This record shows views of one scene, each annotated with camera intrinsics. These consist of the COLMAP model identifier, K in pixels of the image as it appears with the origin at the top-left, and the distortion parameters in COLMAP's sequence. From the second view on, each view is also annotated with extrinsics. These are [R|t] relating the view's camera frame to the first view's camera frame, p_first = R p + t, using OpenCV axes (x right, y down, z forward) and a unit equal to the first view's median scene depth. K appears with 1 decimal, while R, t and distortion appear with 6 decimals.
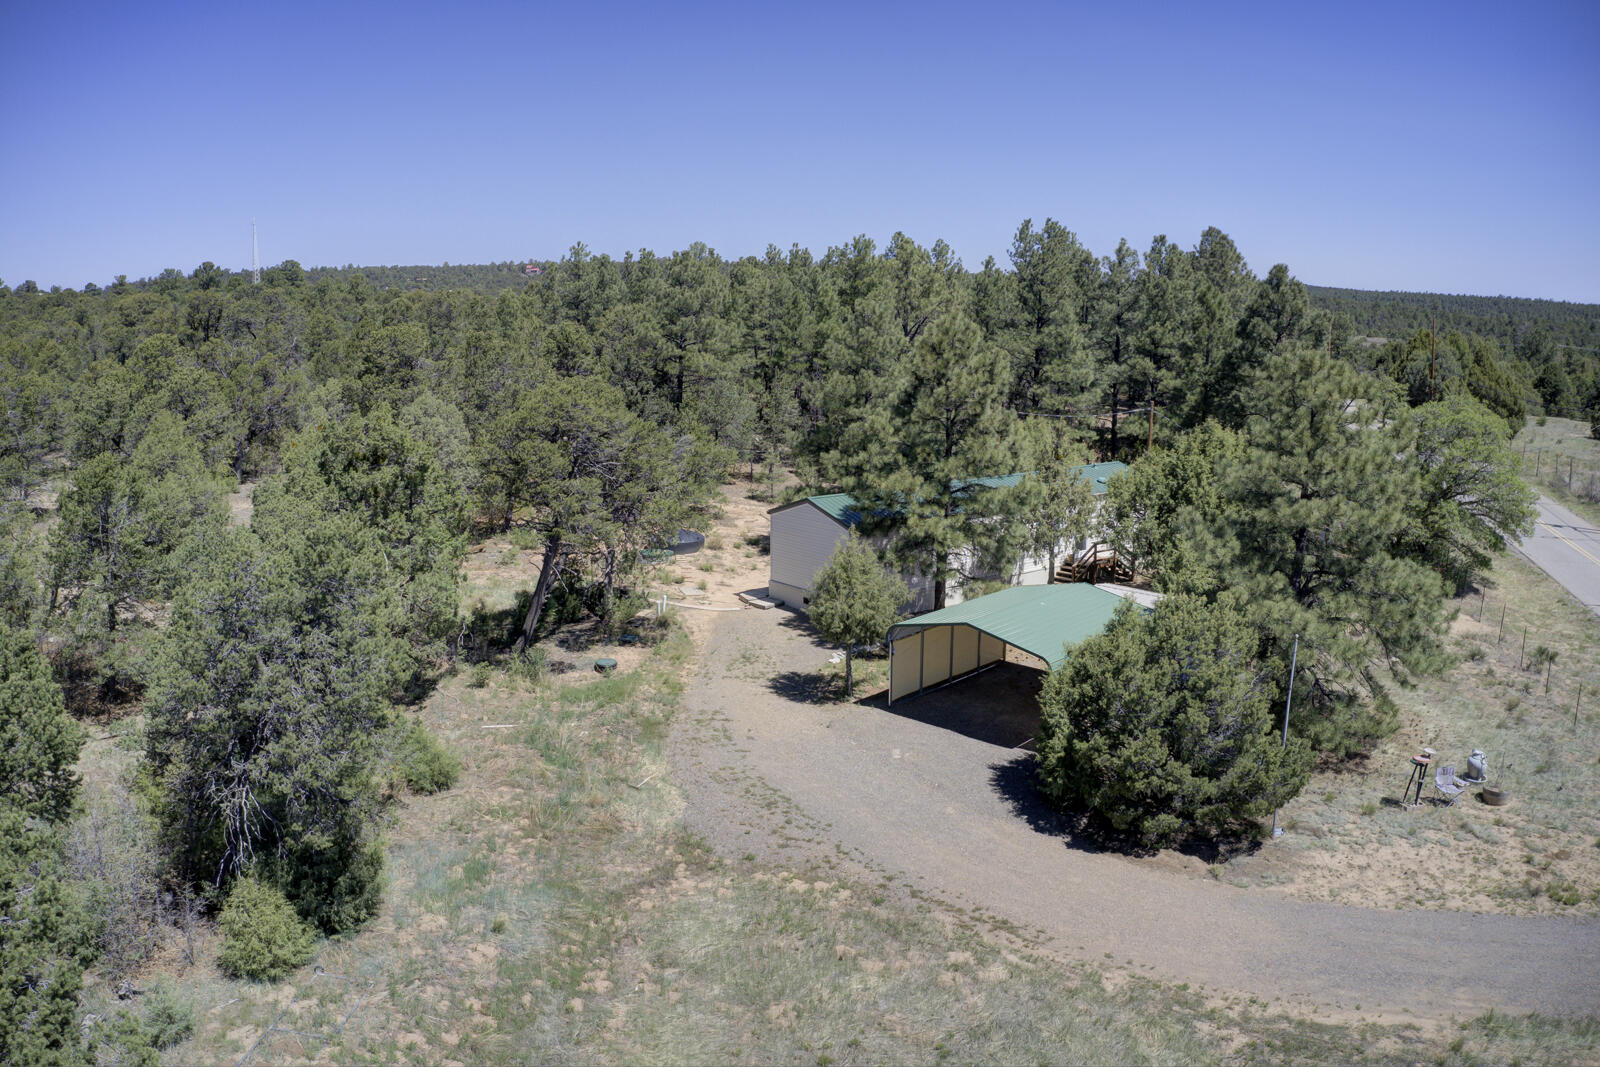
lens RADIAL K [[1264.0, 0, 805.6], [0, 1264.0, 527.1], [0, 0, 1]] dist [-0.192106, 0.011558]
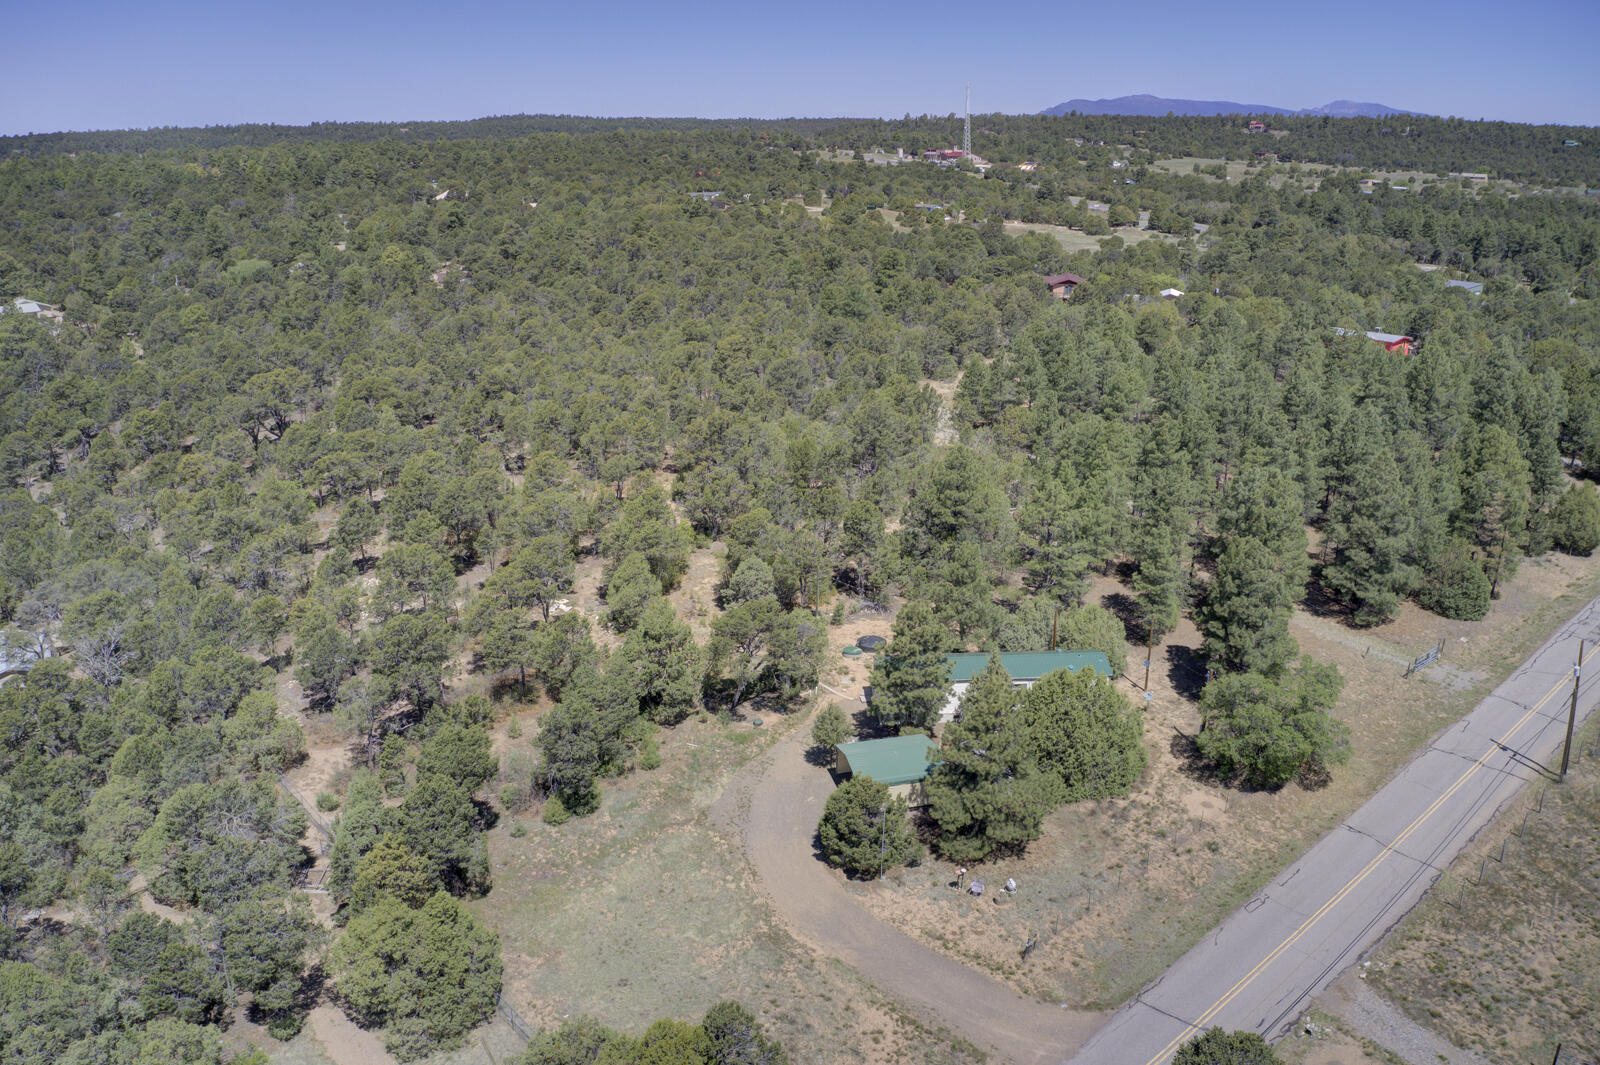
lens RADIAL K [[1255.7, 0, 789.4], [0, 1255.7, 531.4], [0, 0, 1]] dist [-0.092625, -0.005309]
pose [[0.835851, 0.172355, -0.521197, 1.213461], [-0.099832, 0.981327, 0.164414, -0.731042], [0.539802, -0.085393, 0.837449, -1.044680]]
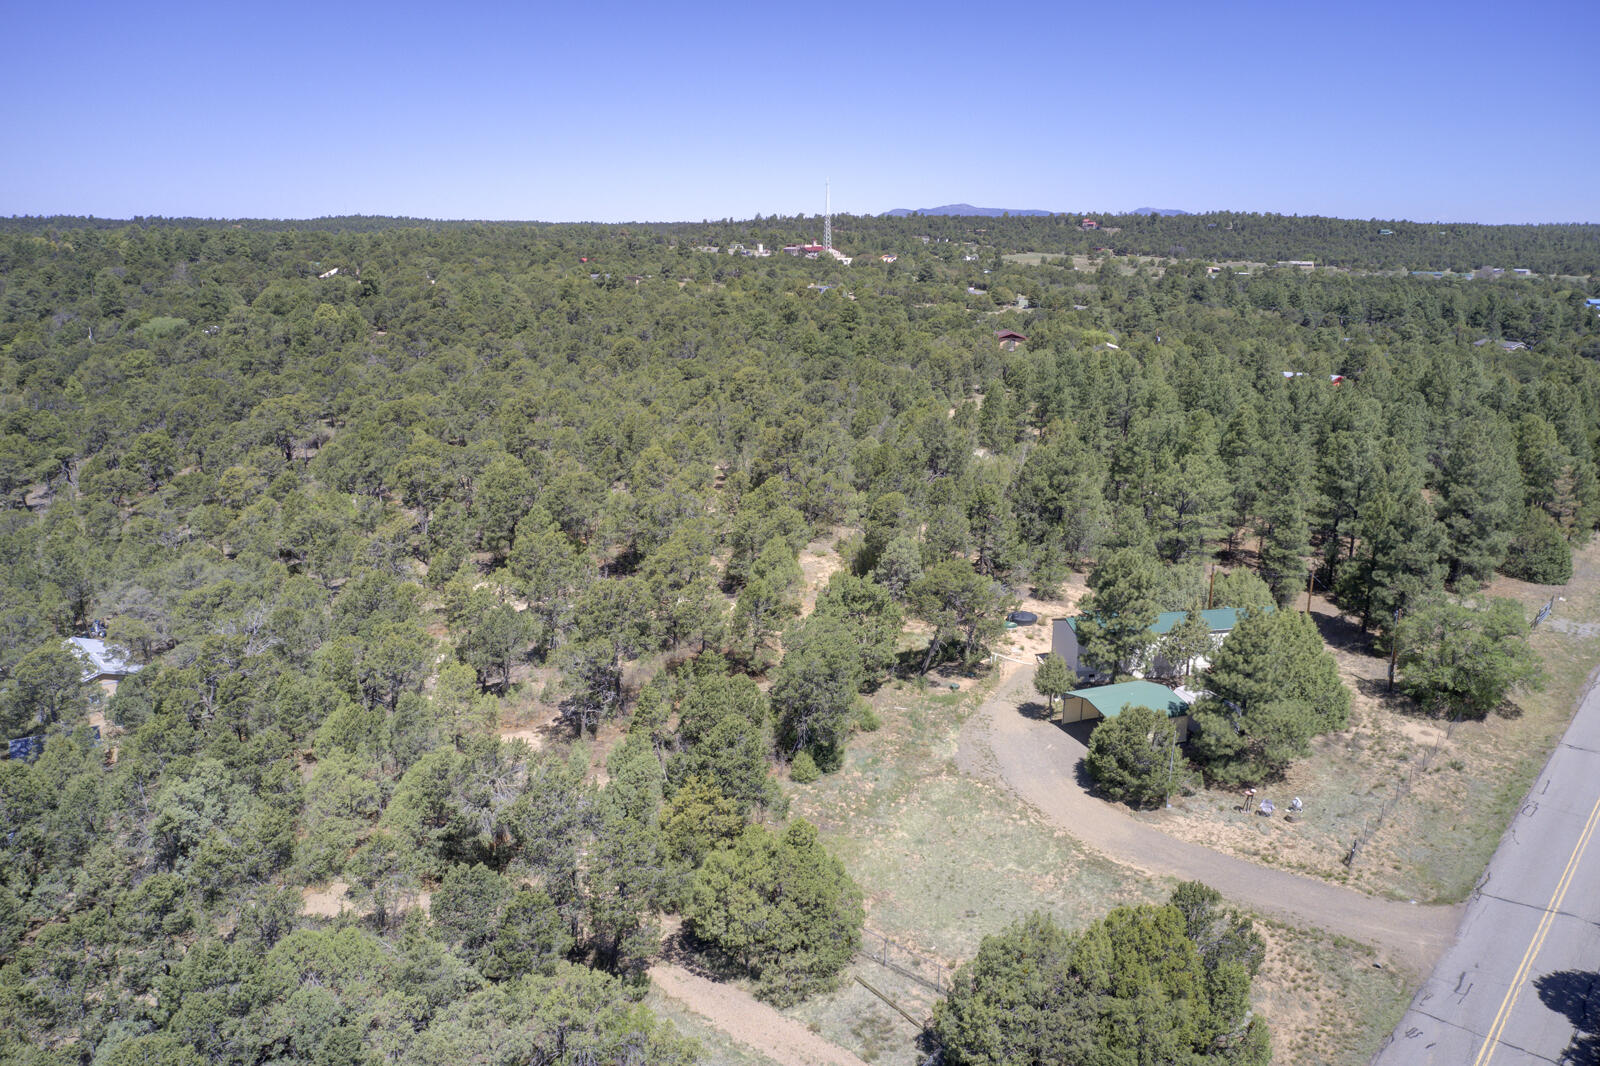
lens RADIAL K [[1239.5, 0, 800.0], [0, 1239.5, 533.0], [0, 0, 1]] dist [-0.031327, 0.010978]
pose [[0.904007, 0.109072, -0.413371, 0.572102], [-0.085934, 0.993532, 0.074222, -0.365038], [0.418793, -0.031575, 0.907533, -1.364863]]
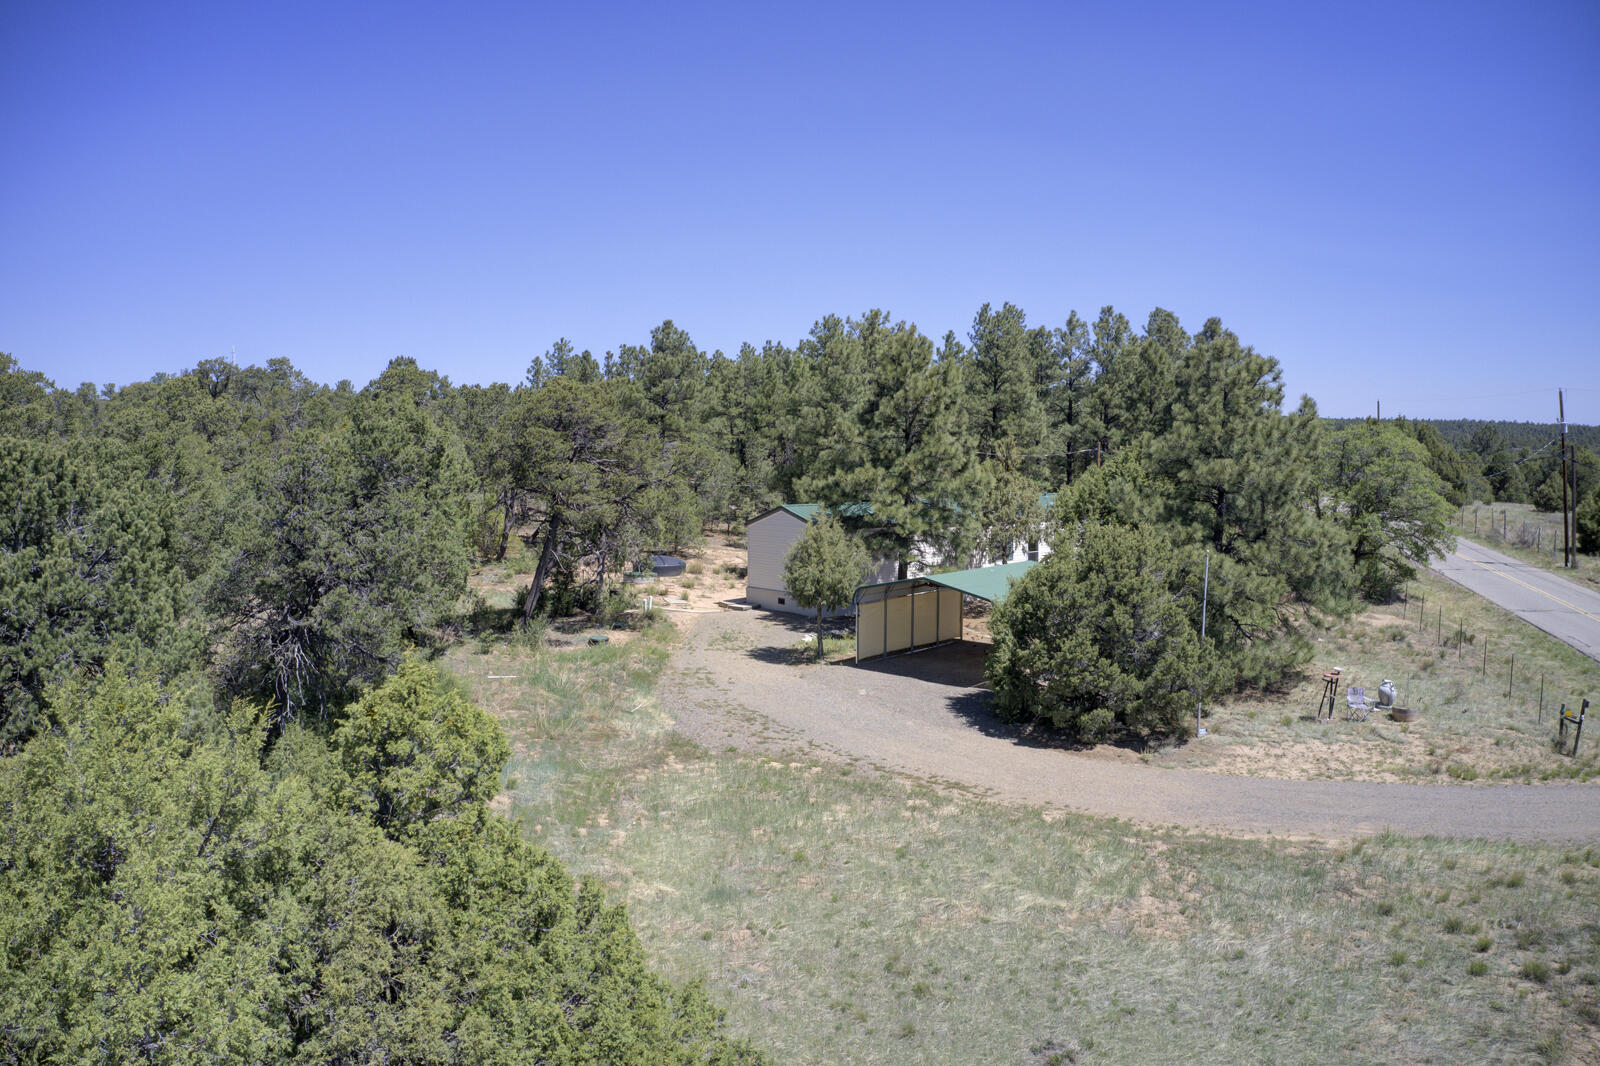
lens RADIAL K [[1264.0, 0, 805.6], [0, 1264.0, 526.6], [0, 0, 1]] dist [-0.192106, 0.011558]
pose [[0.999765, -0.003806, 0.021355, -0.001516], [0.006088, 0.994149, -0.107849, 0.150222], [-0.020819, 0.107954, 0.993938, -0.121952]]
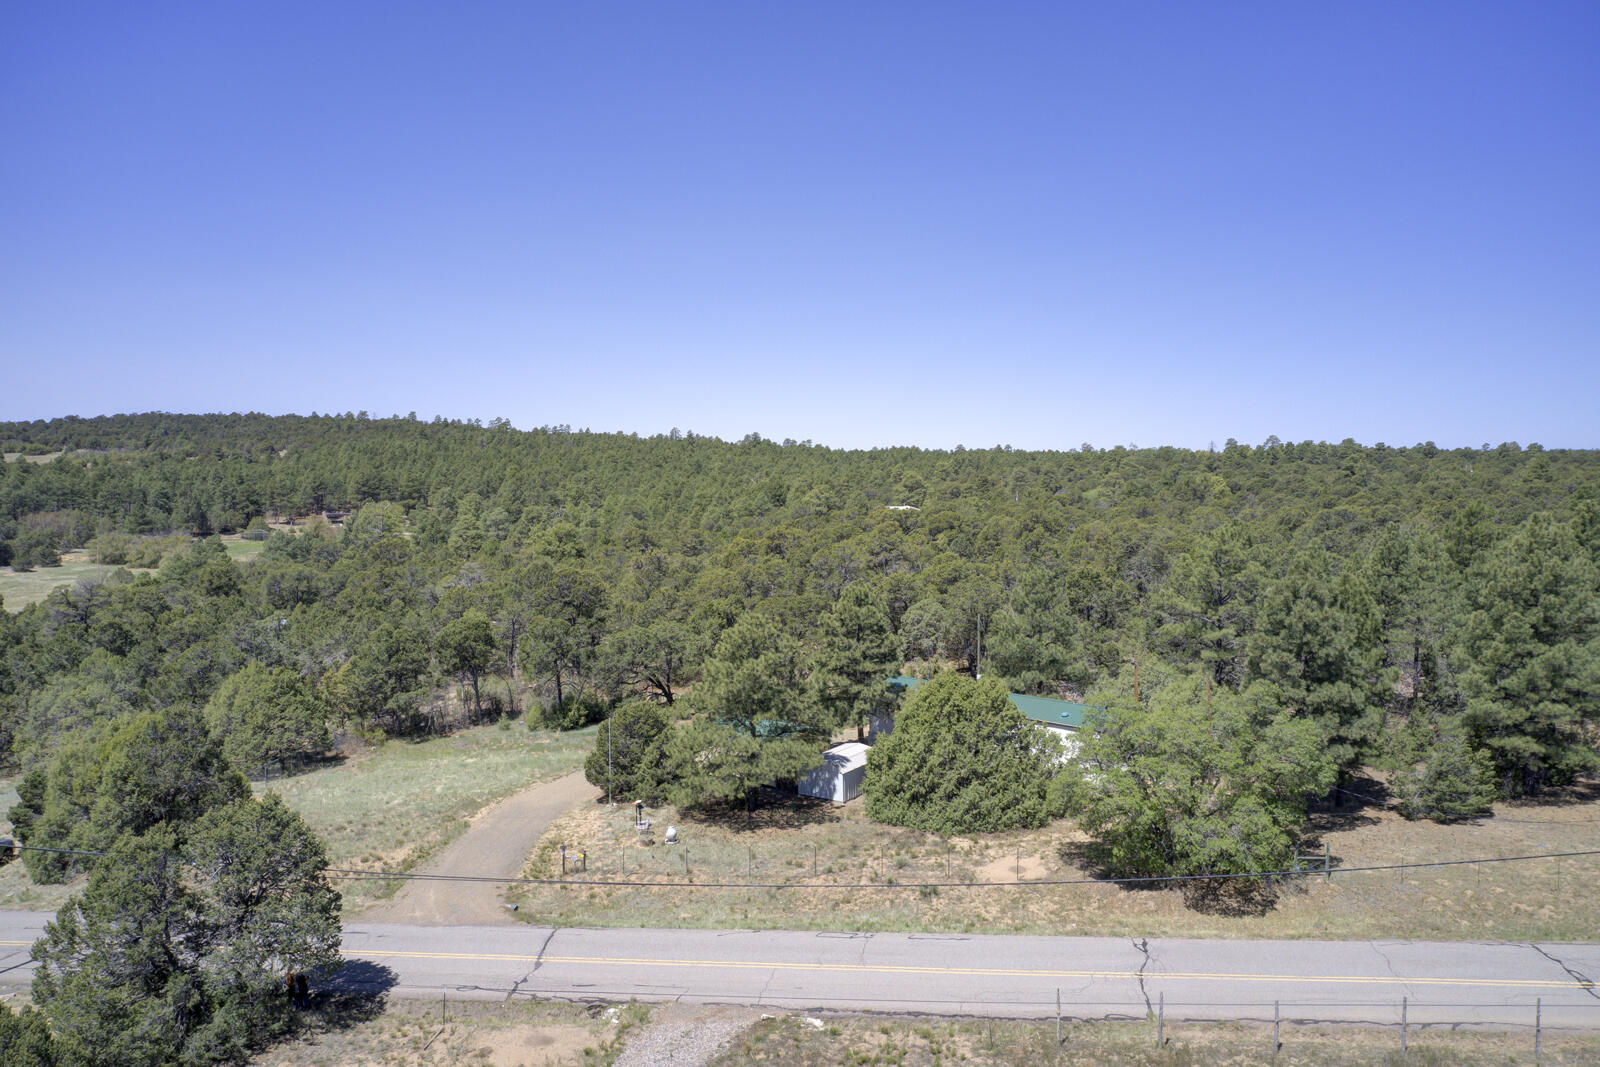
lens RADIAL K [[1239.5, 0, 800.0], [0, 1239.5, 533.5], [0, 0, 1]] dist [-0.031327, 0.010978]
pose [[0.123761, 0.058836, -0.990566, 2.303230], [-0.176910, 0.983557, 0.036316, -0.344824], [0.976415, 0.170746, 0.132135, 0.781294]]
